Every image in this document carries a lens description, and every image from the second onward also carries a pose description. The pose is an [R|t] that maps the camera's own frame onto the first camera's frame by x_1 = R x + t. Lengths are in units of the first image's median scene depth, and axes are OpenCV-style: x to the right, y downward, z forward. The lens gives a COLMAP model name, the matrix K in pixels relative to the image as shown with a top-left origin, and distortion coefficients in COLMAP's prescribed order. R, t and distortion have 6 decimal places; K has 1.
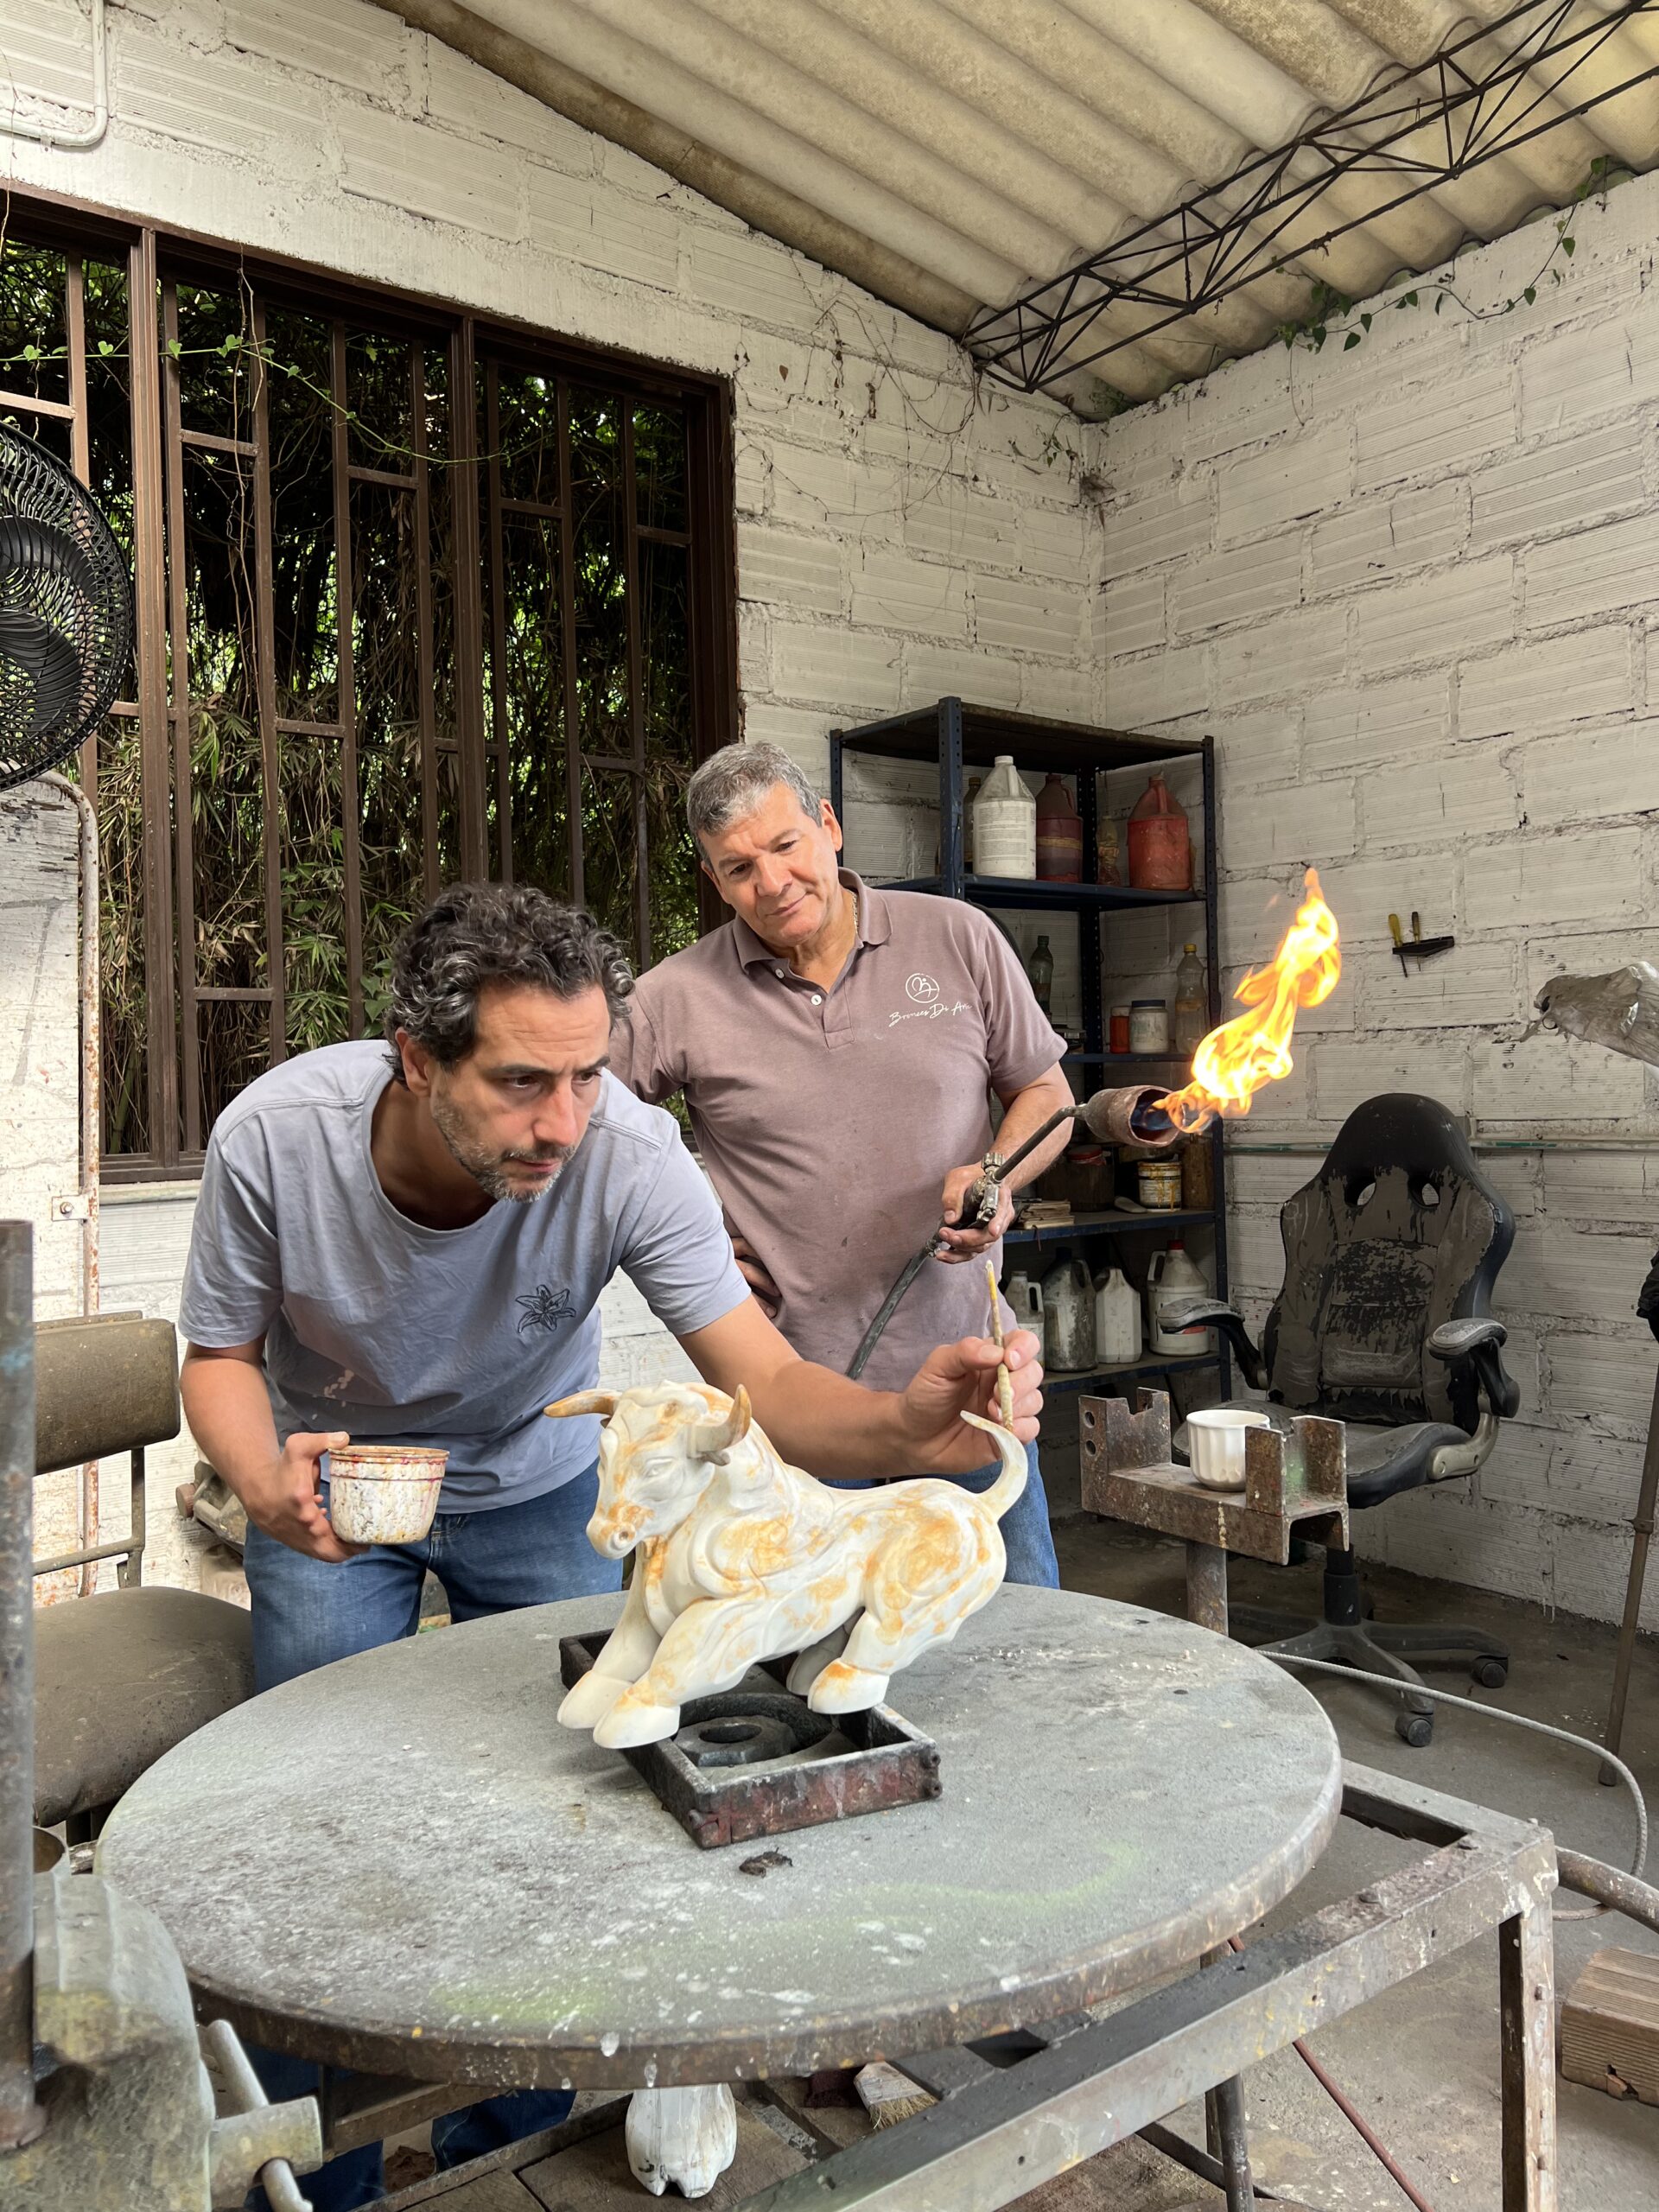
lens RADIAL K [[1669.7, 0, 833.2], [0, 1669.7, 1112.3], [0, 0, 1]] dist [0.007899, -0.011060]
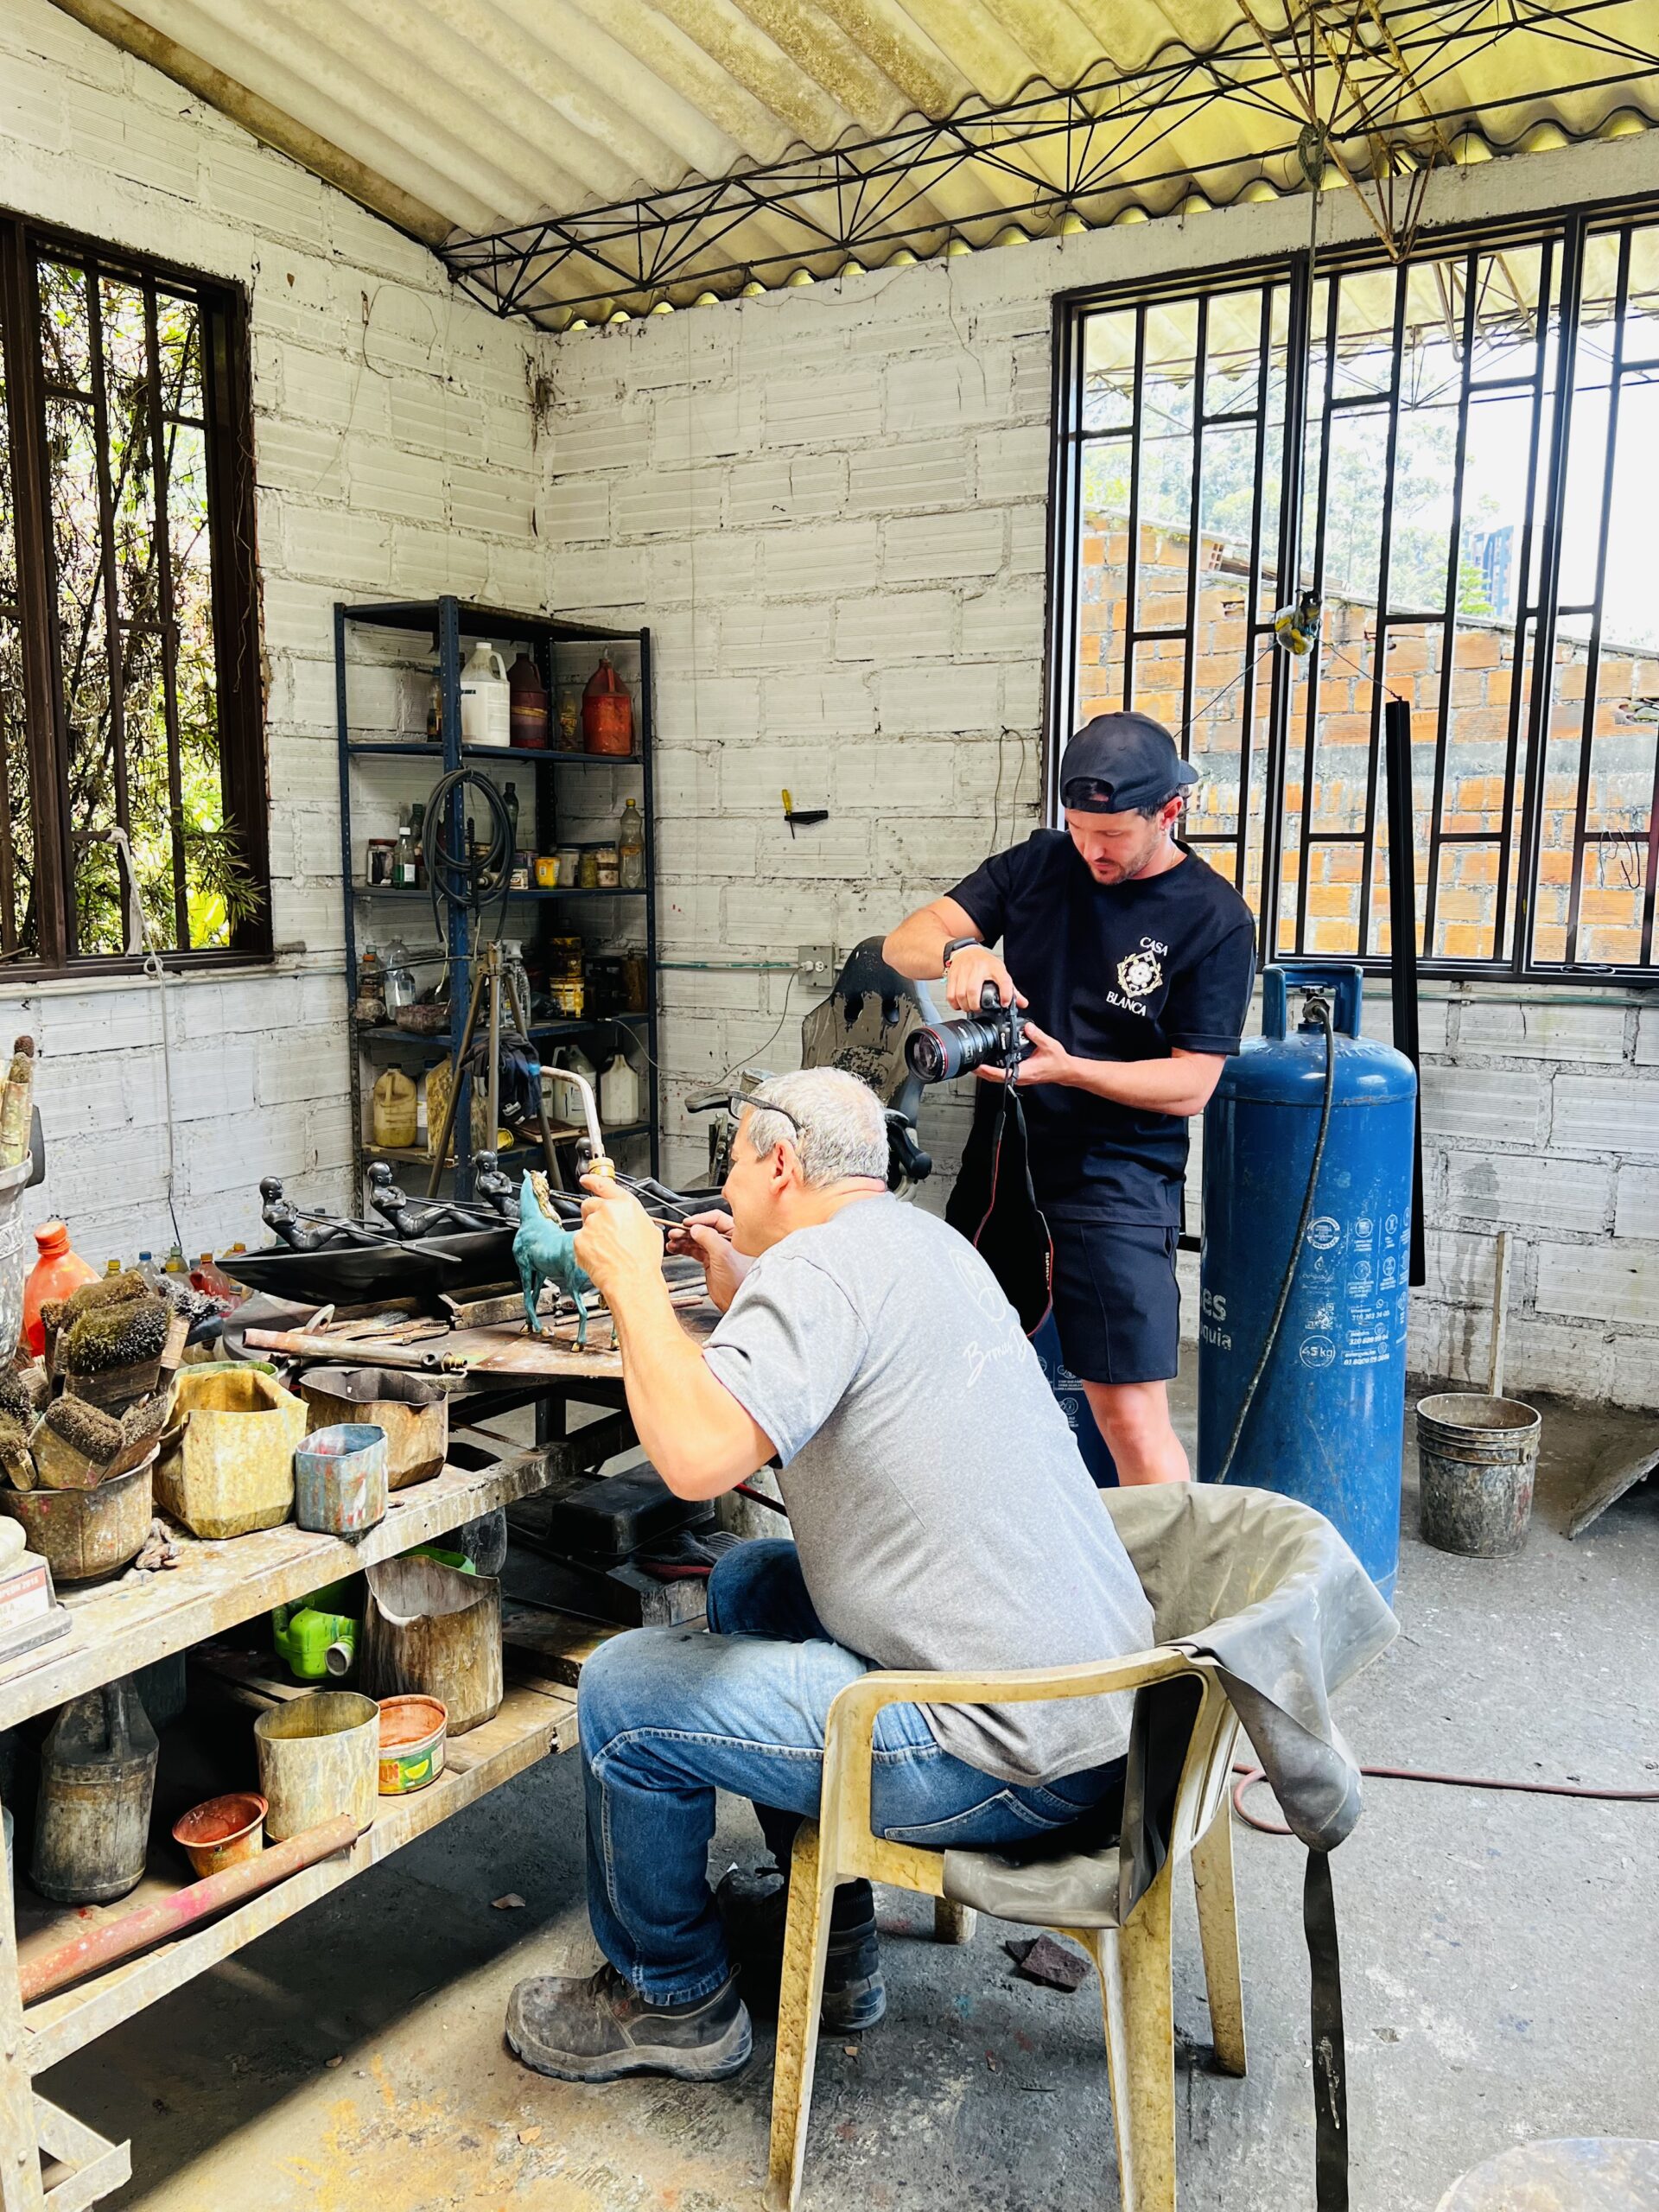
lens RADIAL K [[1785.8, 0, 830.2], [0, 1785.8, 1109.0], [0, 0, 1]] dist [0.003446, 0.000195]
pose [[0.934259, -0.023076, 0.355848, -0.133082], [-0.025514, 0.991021, 0.131253, -0.051432], [-0.355682, -0.131703, 0.925281, -0.334638]]
